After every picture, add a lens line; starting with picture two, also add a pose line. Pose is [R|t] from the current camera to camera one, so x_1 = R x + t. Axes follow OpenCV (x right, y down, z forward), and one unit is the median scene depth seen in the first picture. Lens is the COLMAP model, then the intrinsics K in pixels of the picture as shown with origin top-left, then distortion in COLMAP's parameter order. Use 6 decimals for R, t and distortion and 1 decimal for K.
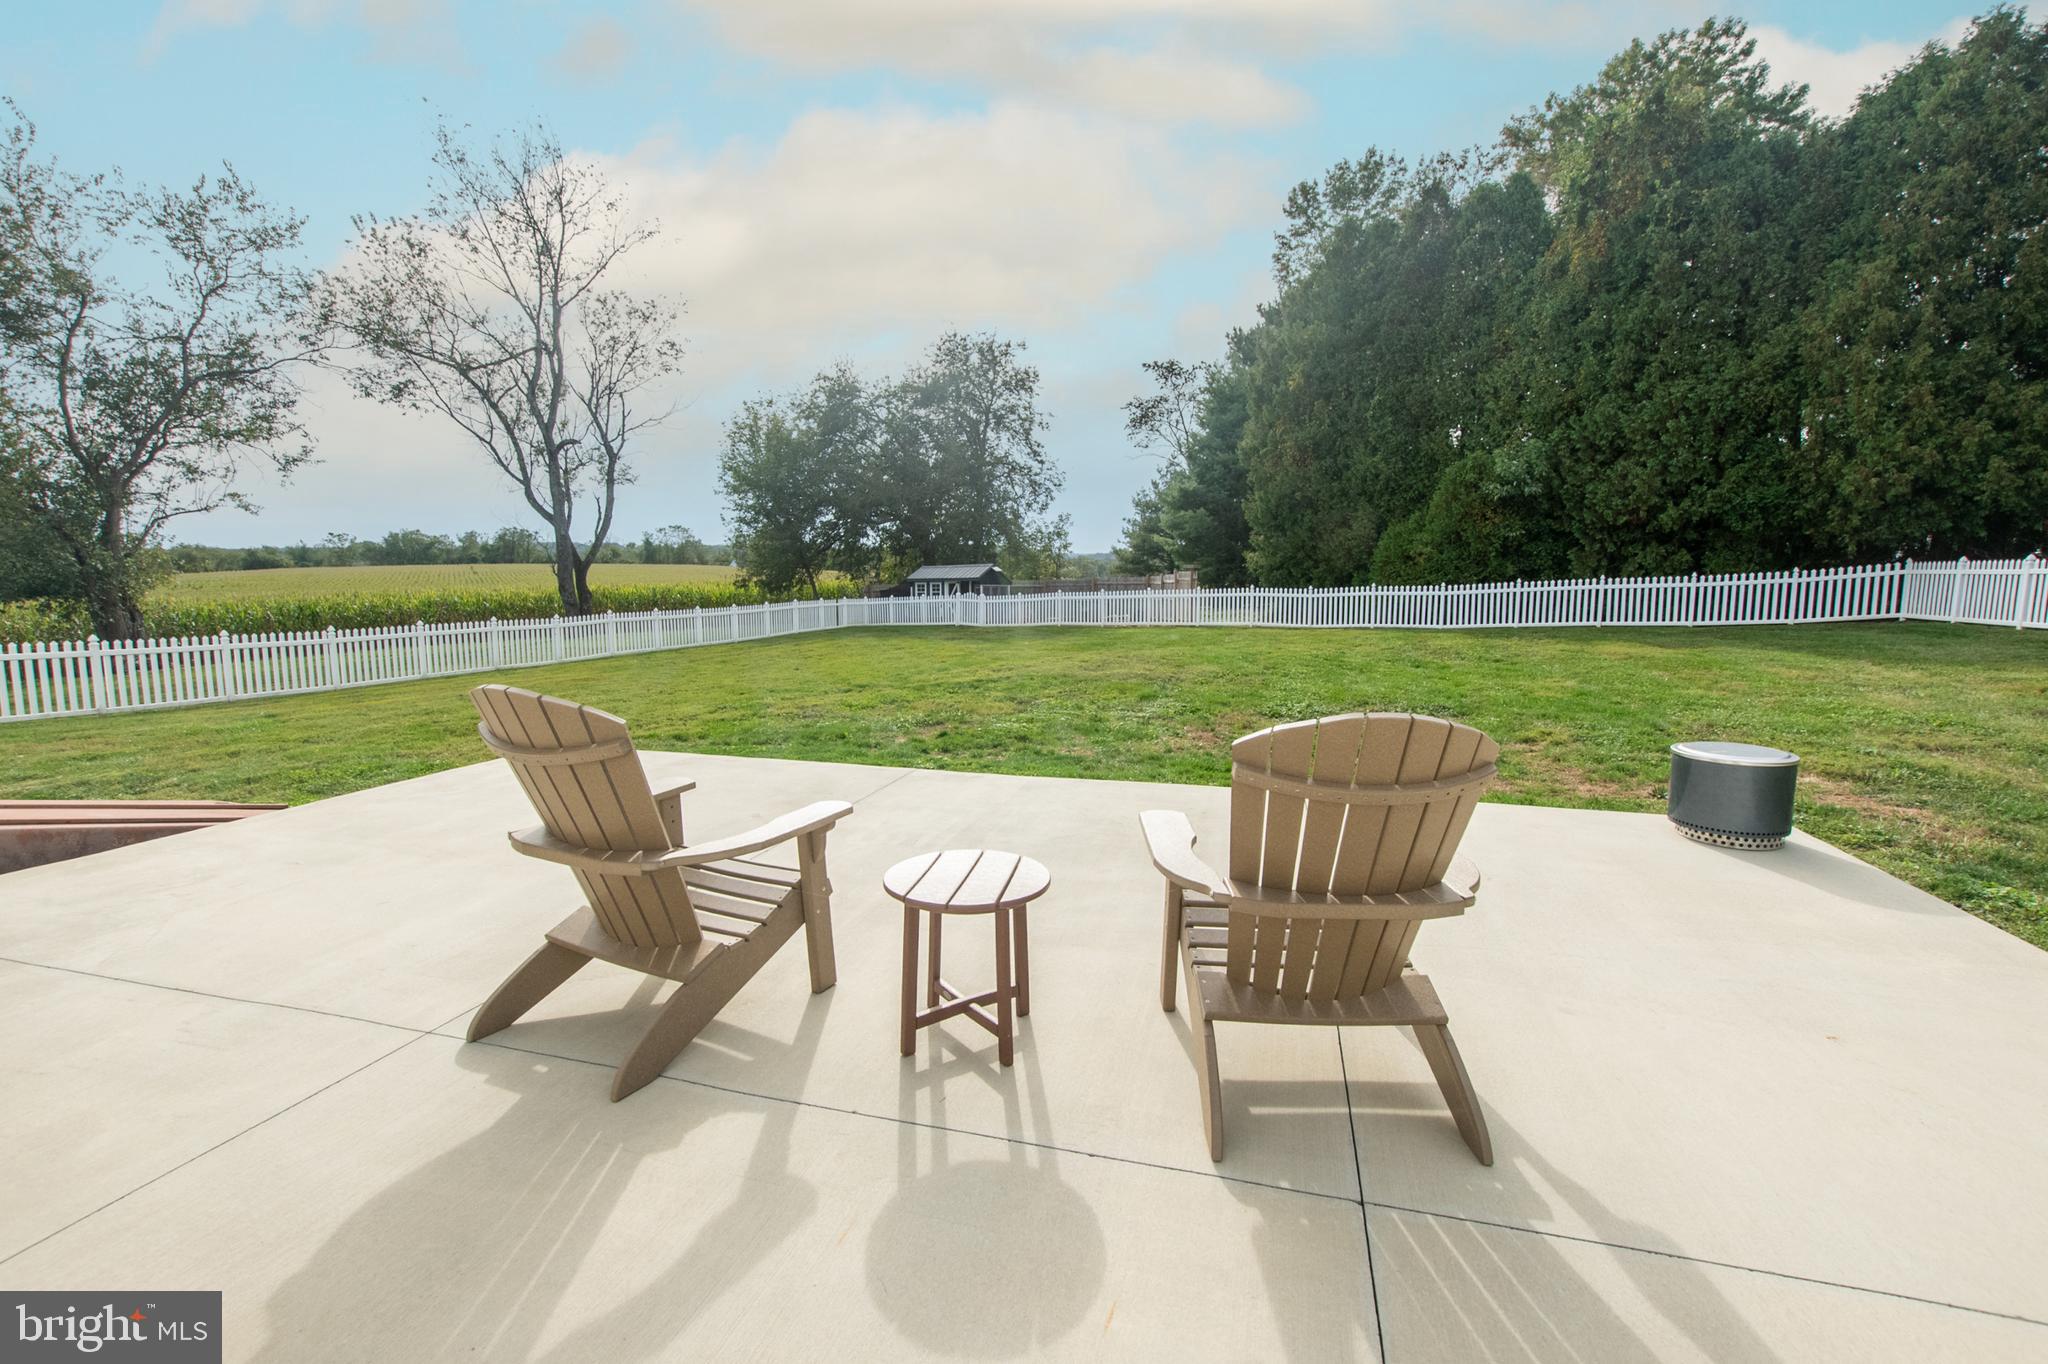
lens RADIAL K [[968.6, 0, 1024.0], [0, 968.6, 682.0], [0, 0, 1]] dist [-0.004068, -0.000151]
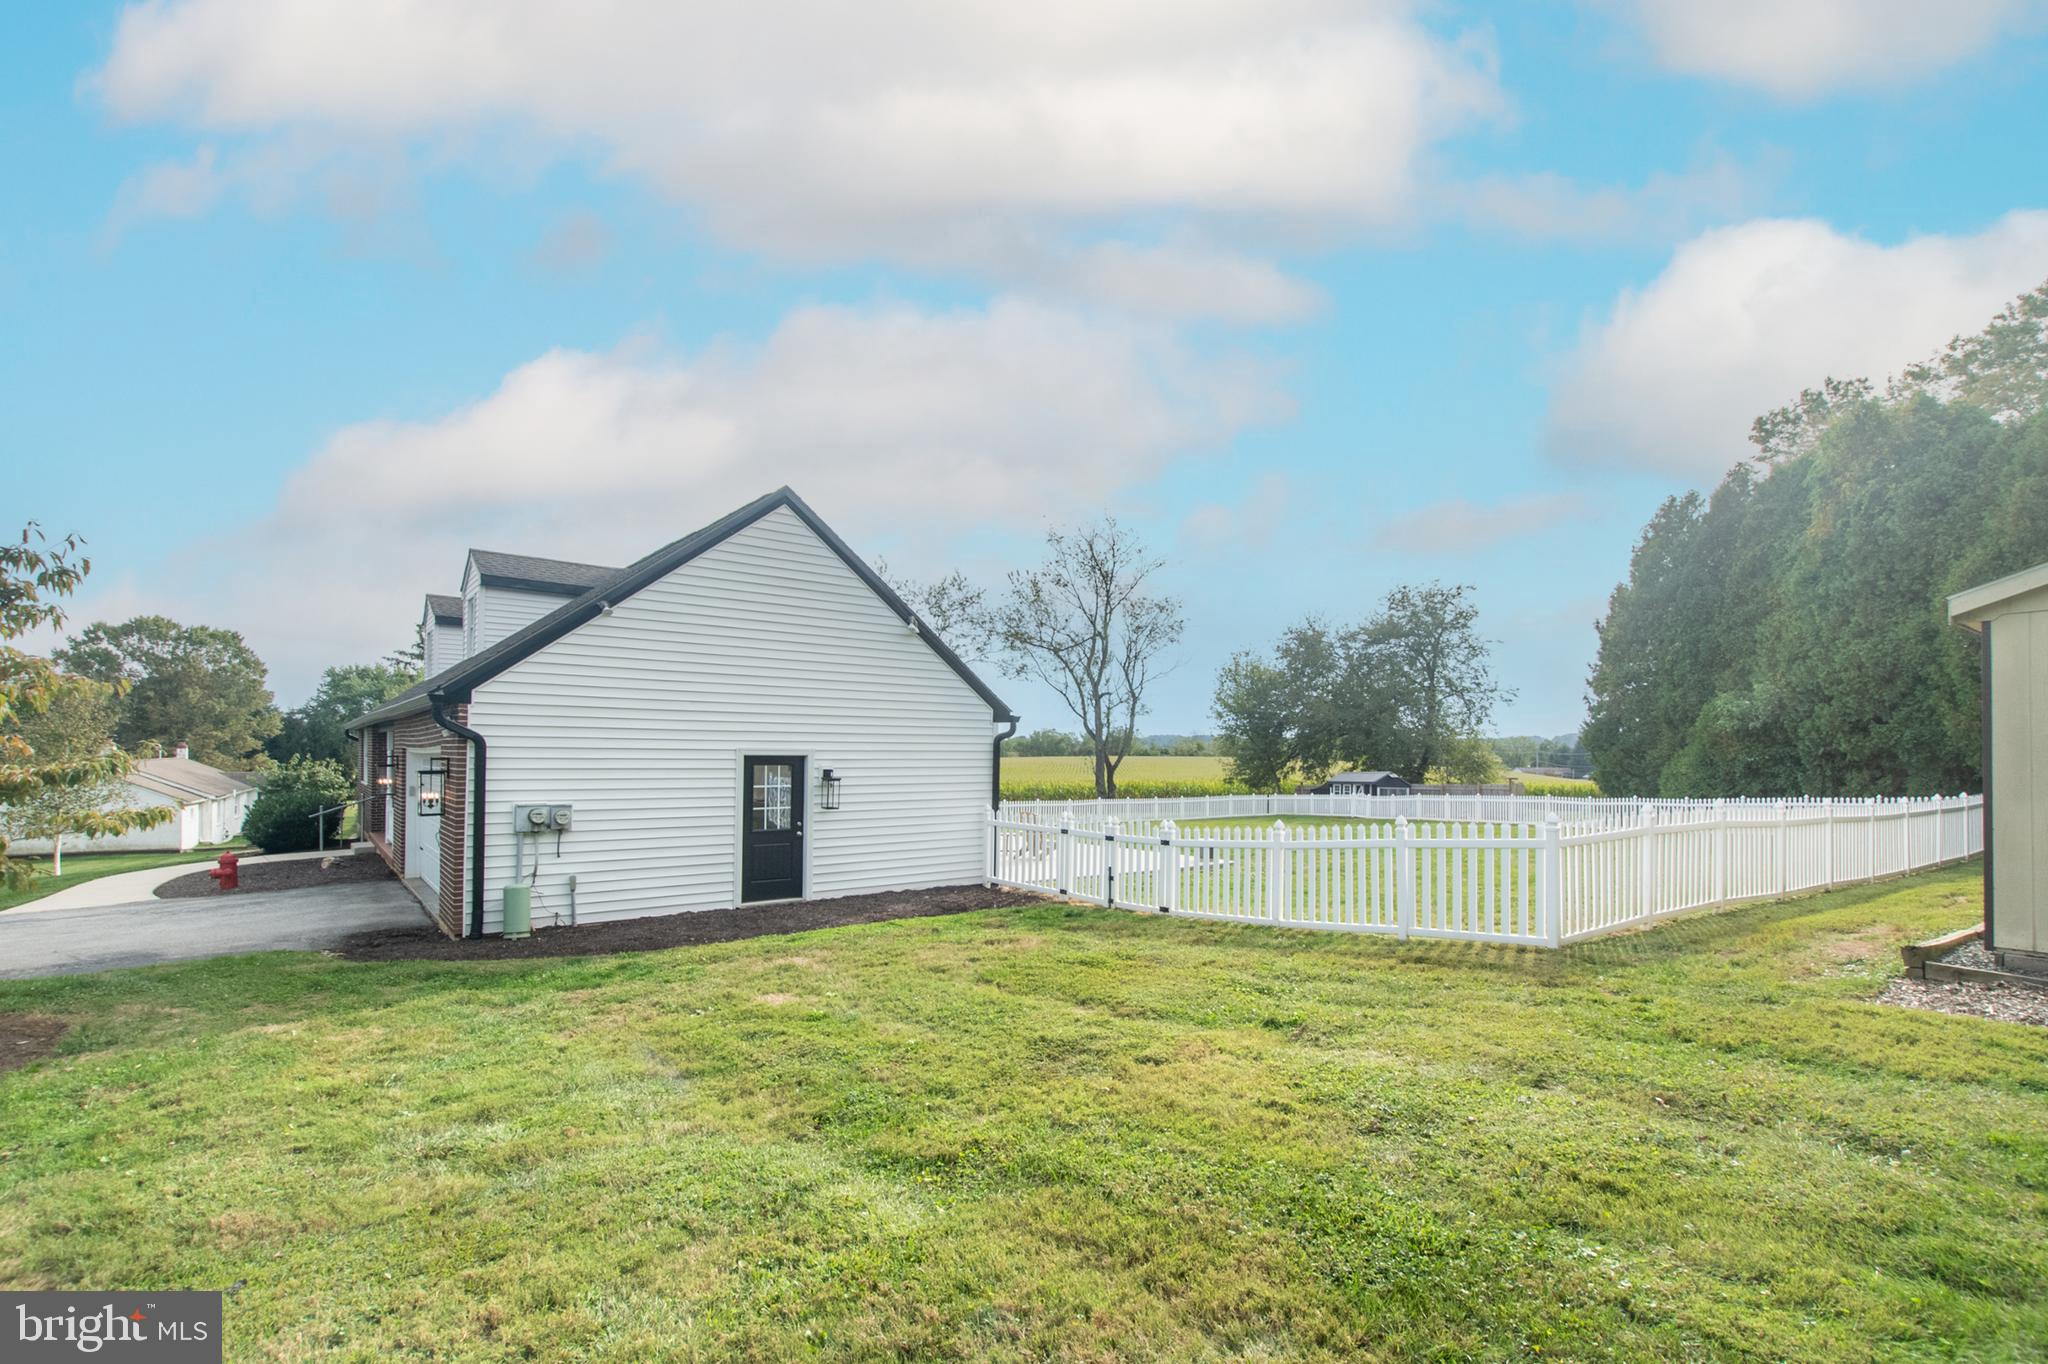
lens RADIAL K [[908.8, 0, 1028.2], [0, 908.8, 727.8], [0, 0, 1]] dist [-0.000306, -0.000052]
pose [[0.835176, -0.008571, -0.549915, 0.244889], [-0.076180, 0.988437, -0.131103, 0.020023], [0.544681, 0.151387, 0.824867, -0.307933]]
